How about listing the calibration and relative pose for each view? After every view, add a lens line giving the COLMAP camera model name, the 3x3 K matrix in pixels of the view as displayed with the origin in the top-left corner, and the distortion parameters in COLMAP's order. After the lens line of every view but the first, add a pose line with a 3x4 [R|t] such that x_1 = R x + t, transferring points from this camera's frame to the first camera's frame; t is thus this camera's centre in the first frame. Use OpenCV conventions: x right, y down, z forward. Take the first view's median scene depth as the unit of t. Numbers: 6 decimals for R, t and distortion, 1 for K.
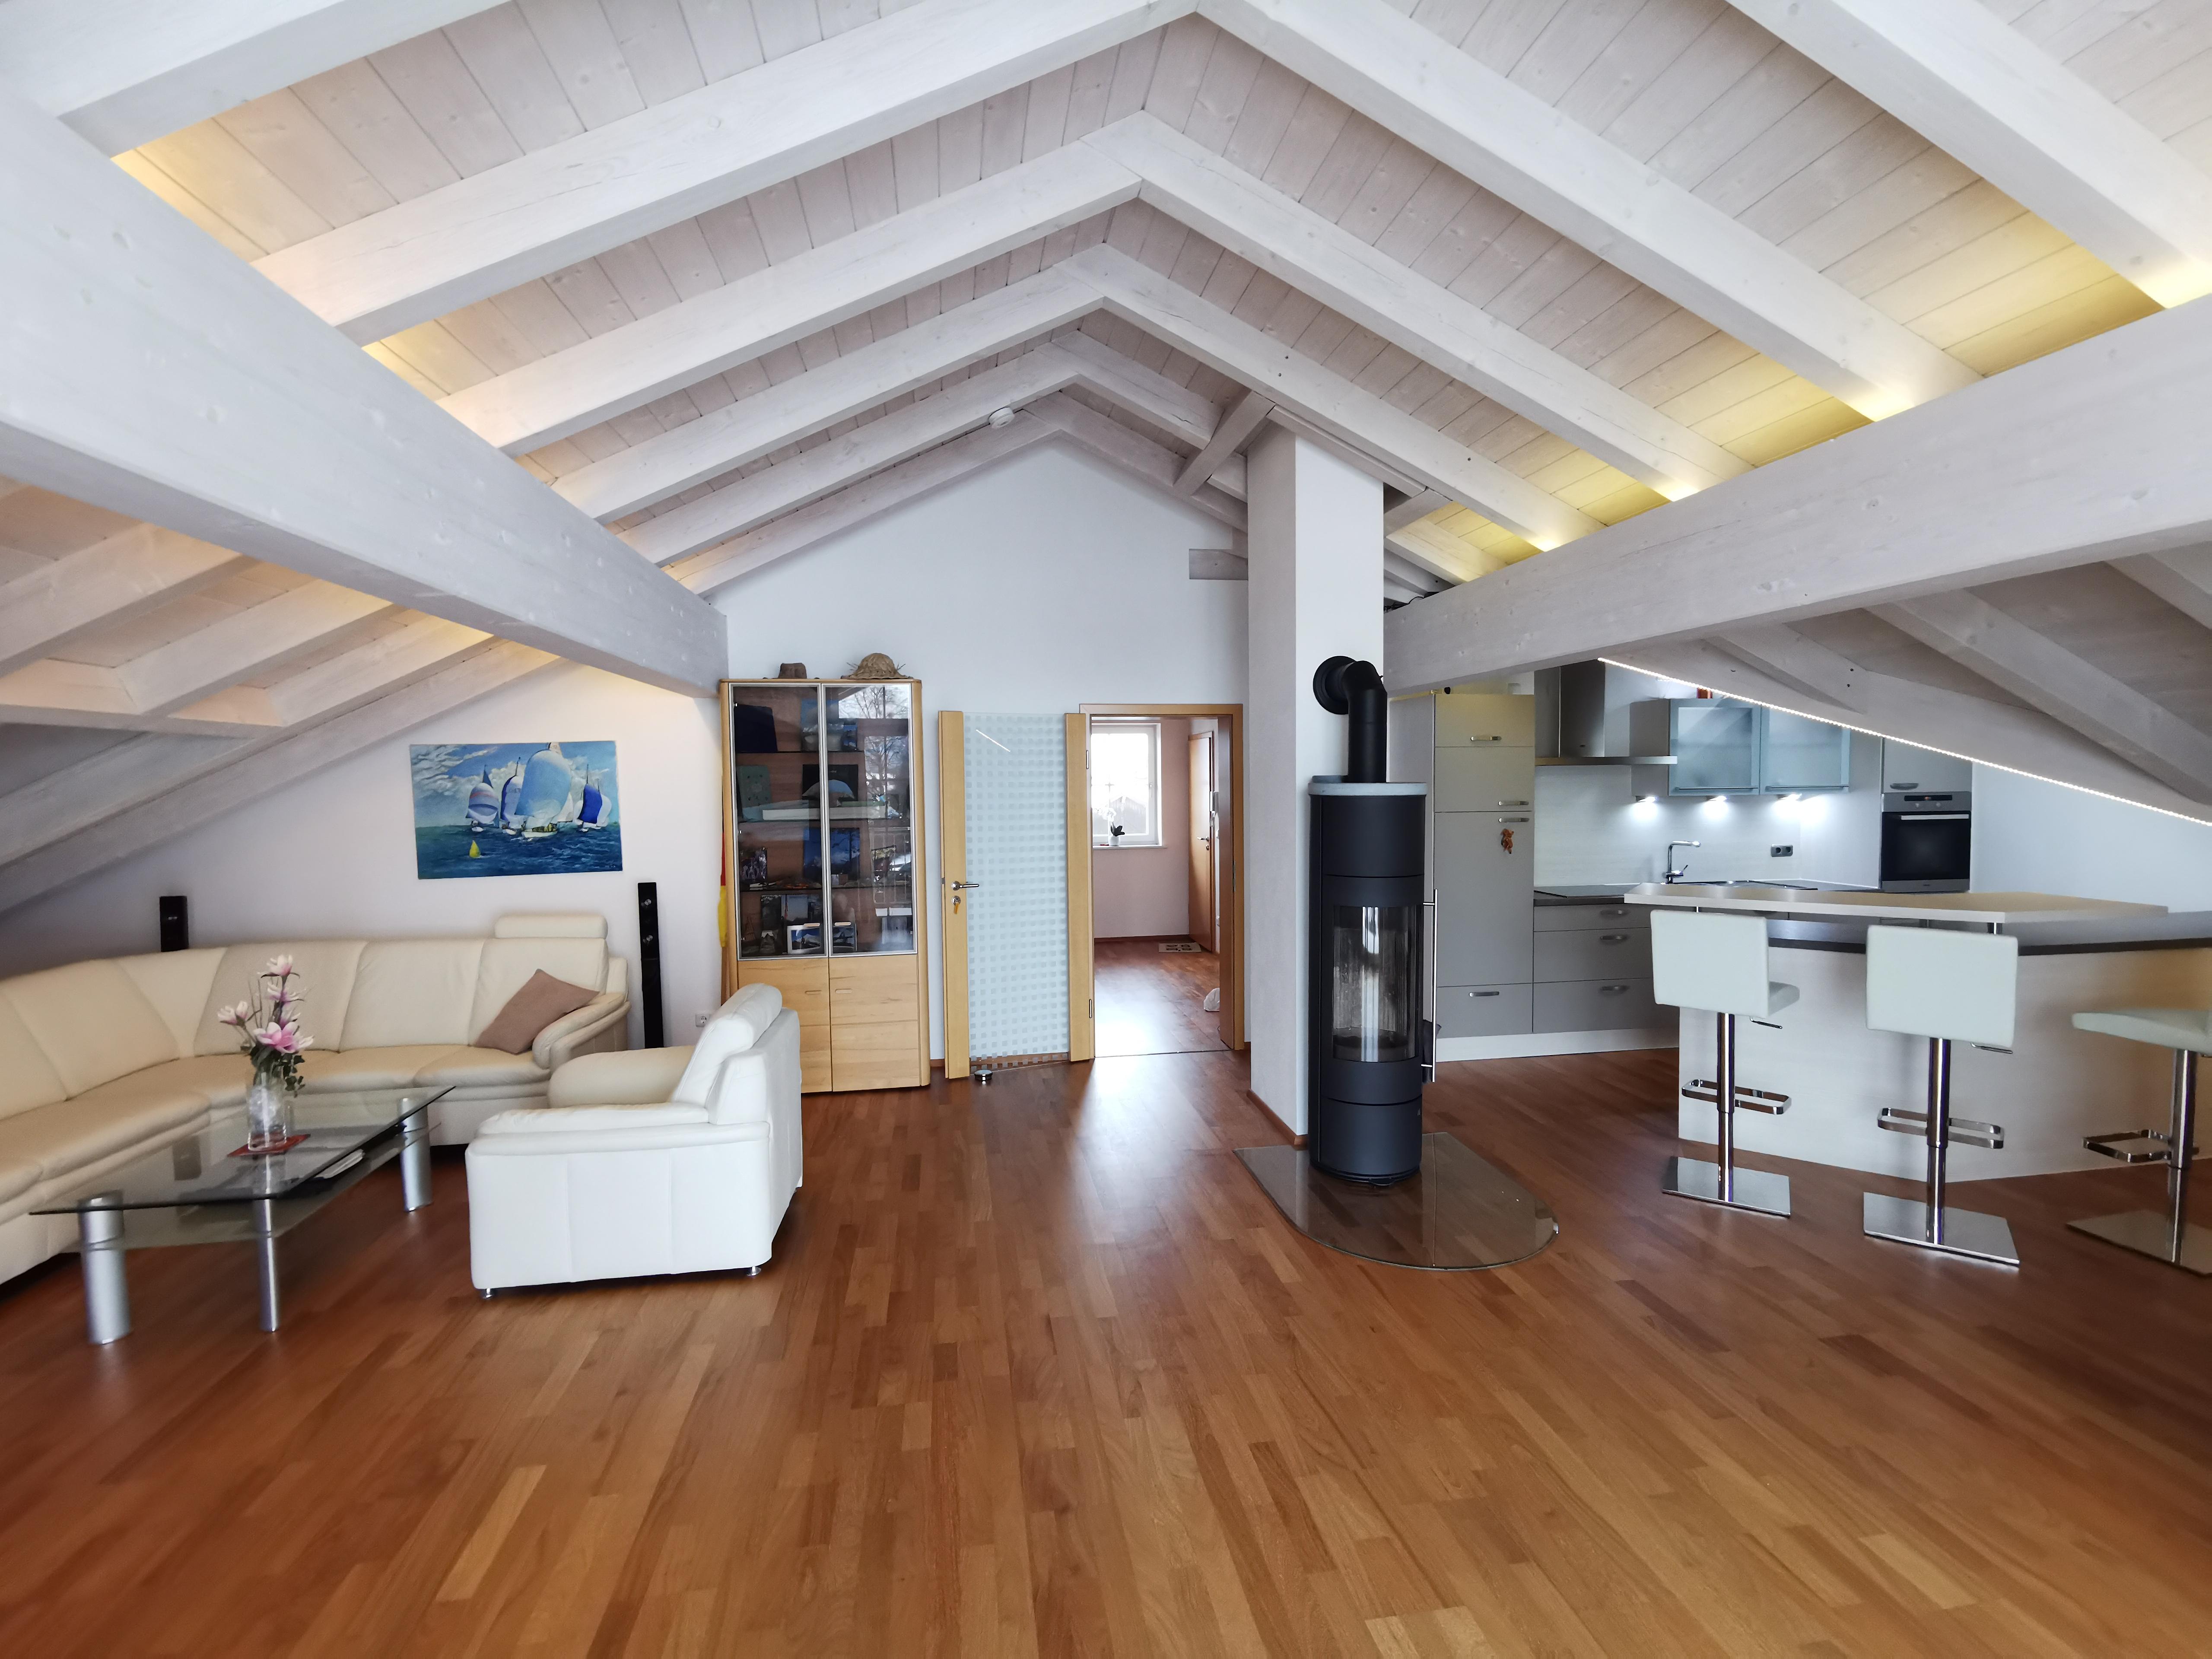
lens RADIAL K [[1012.5, 0, 1106.0], [0, 1012.5, 829.5], [0, 0, 1]] dist [-0.000970, -0.012382]
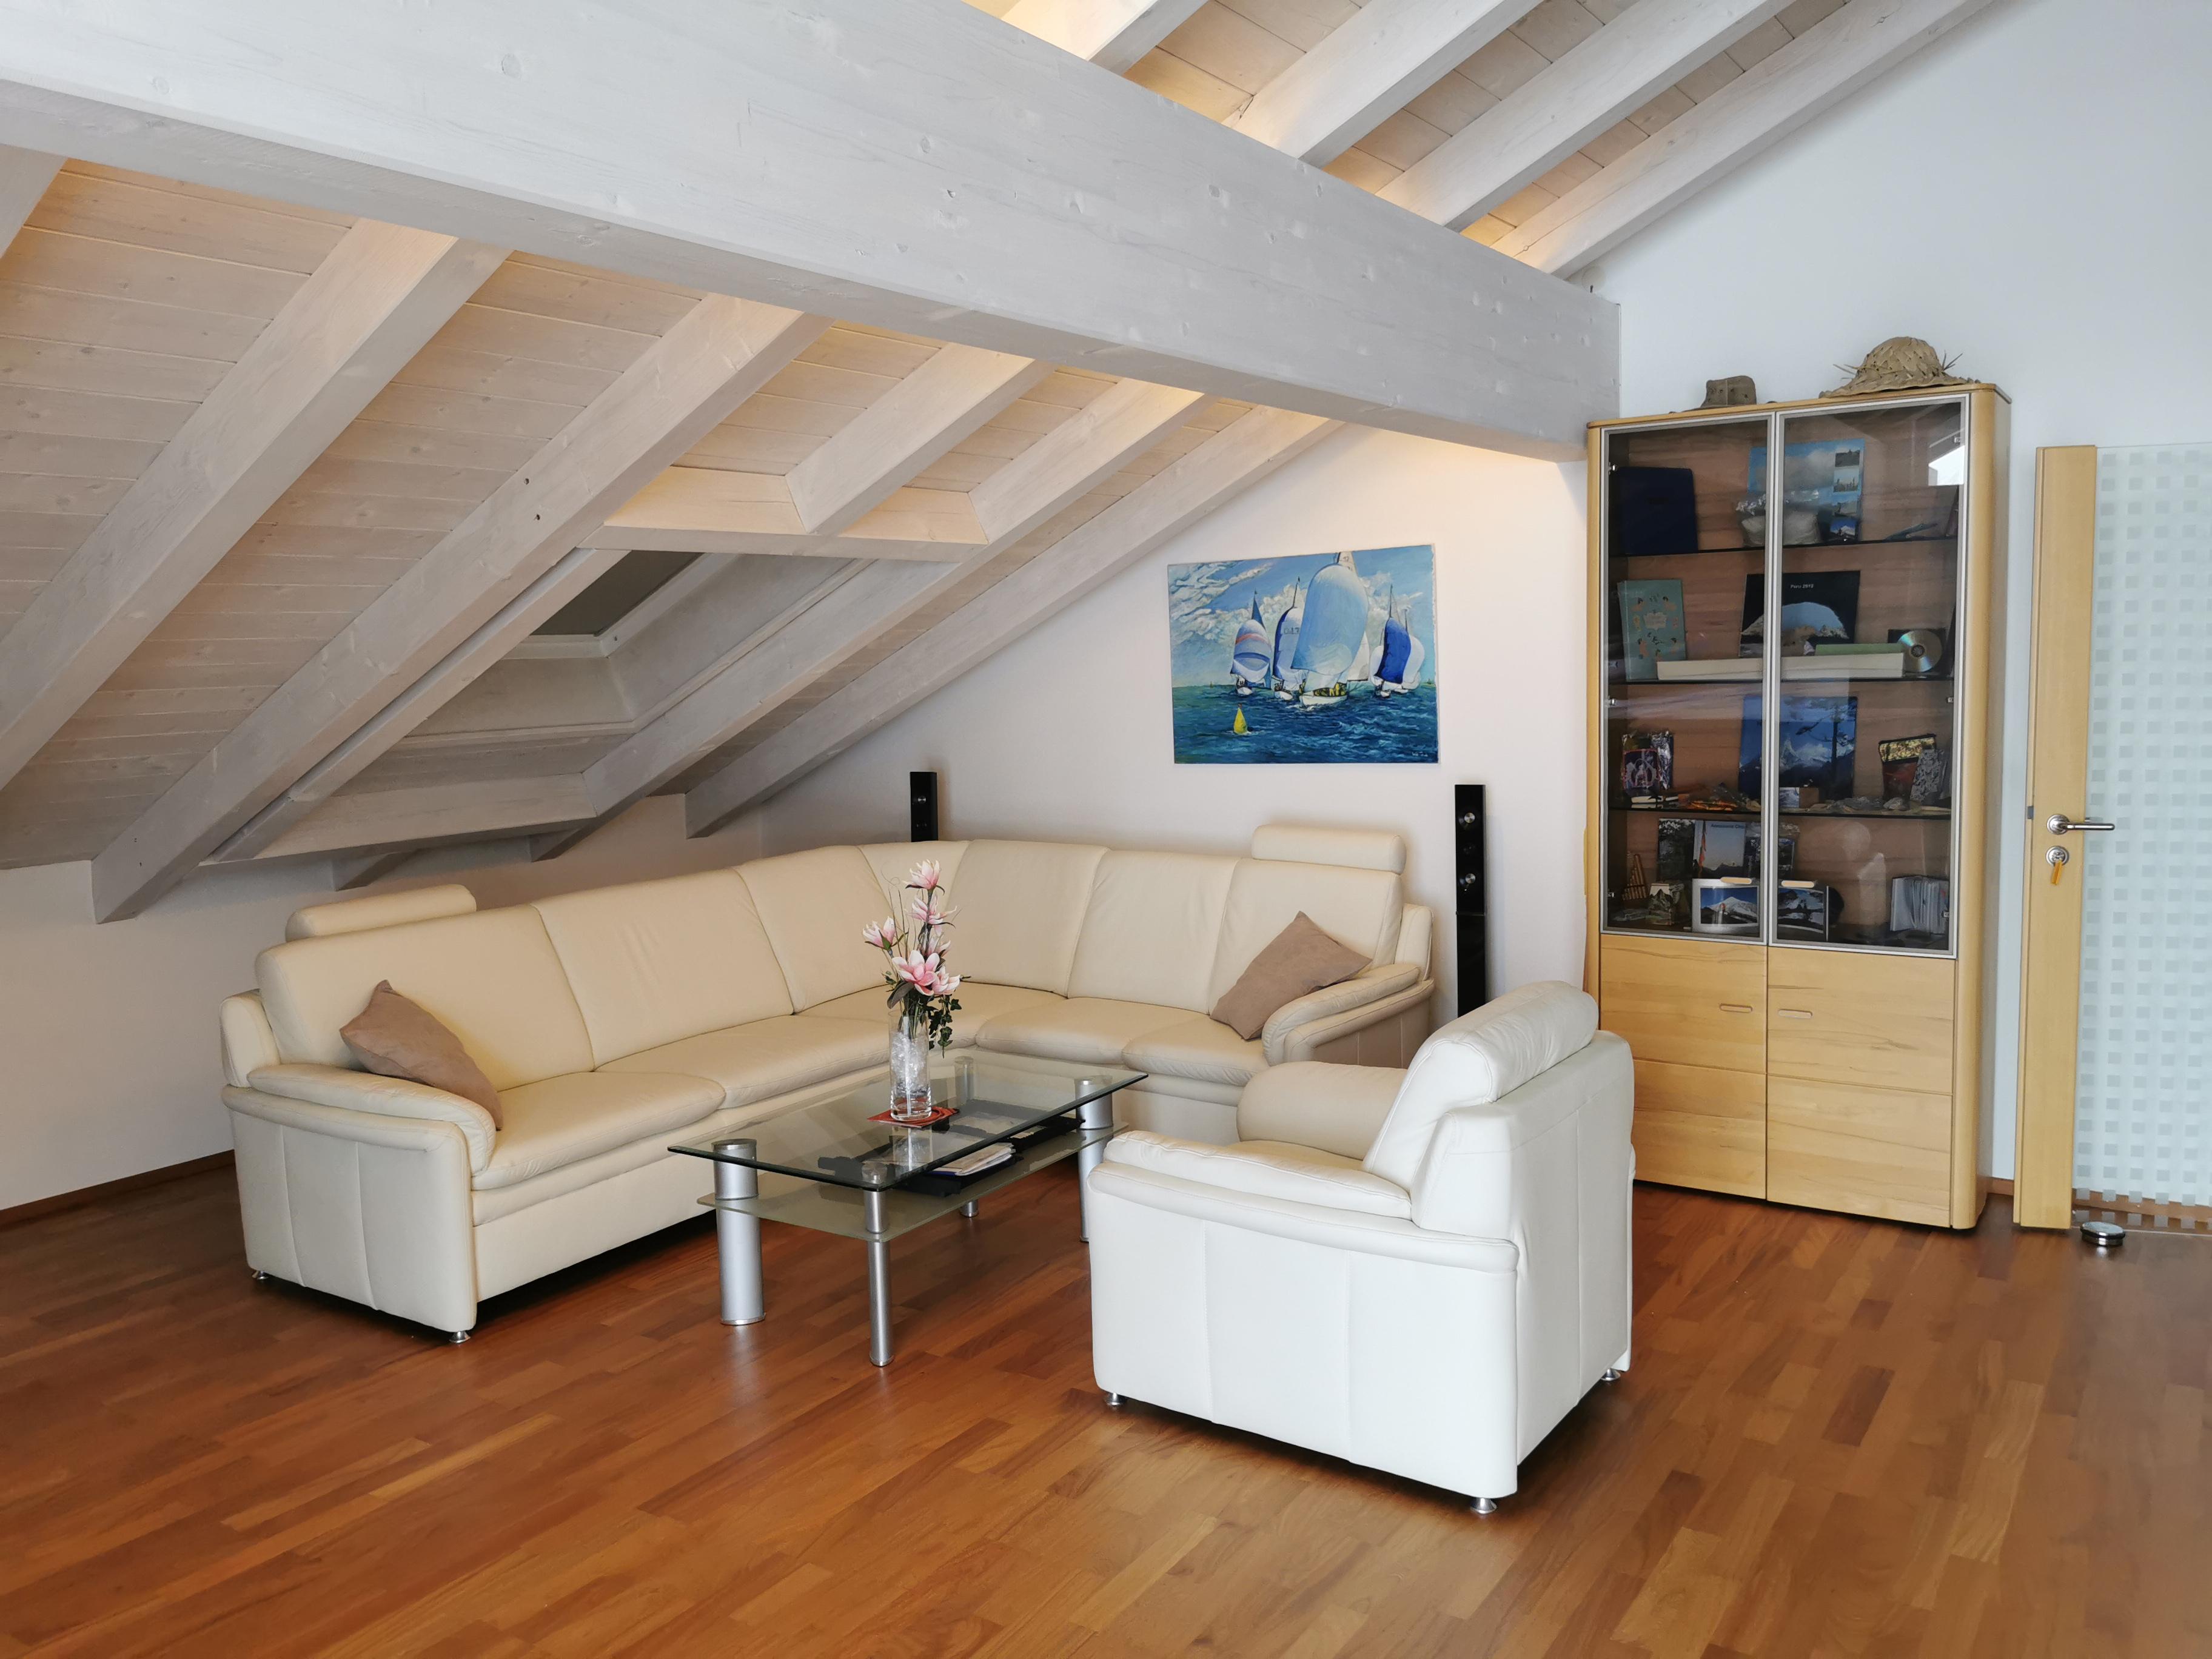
lens RADIAL K [[1692.5, 0, 1074.2], [0, 1692.5, 822.4], [0, 0, 1]] dist [0.038248, -0.084210]
pose [[0.723807, 0.065739, -0.686863, 0.063447], [-0.014972, 0.996713, 0.079617, -0.000943], [0.689840, -0.047343, 0.722412, 0.127771]]
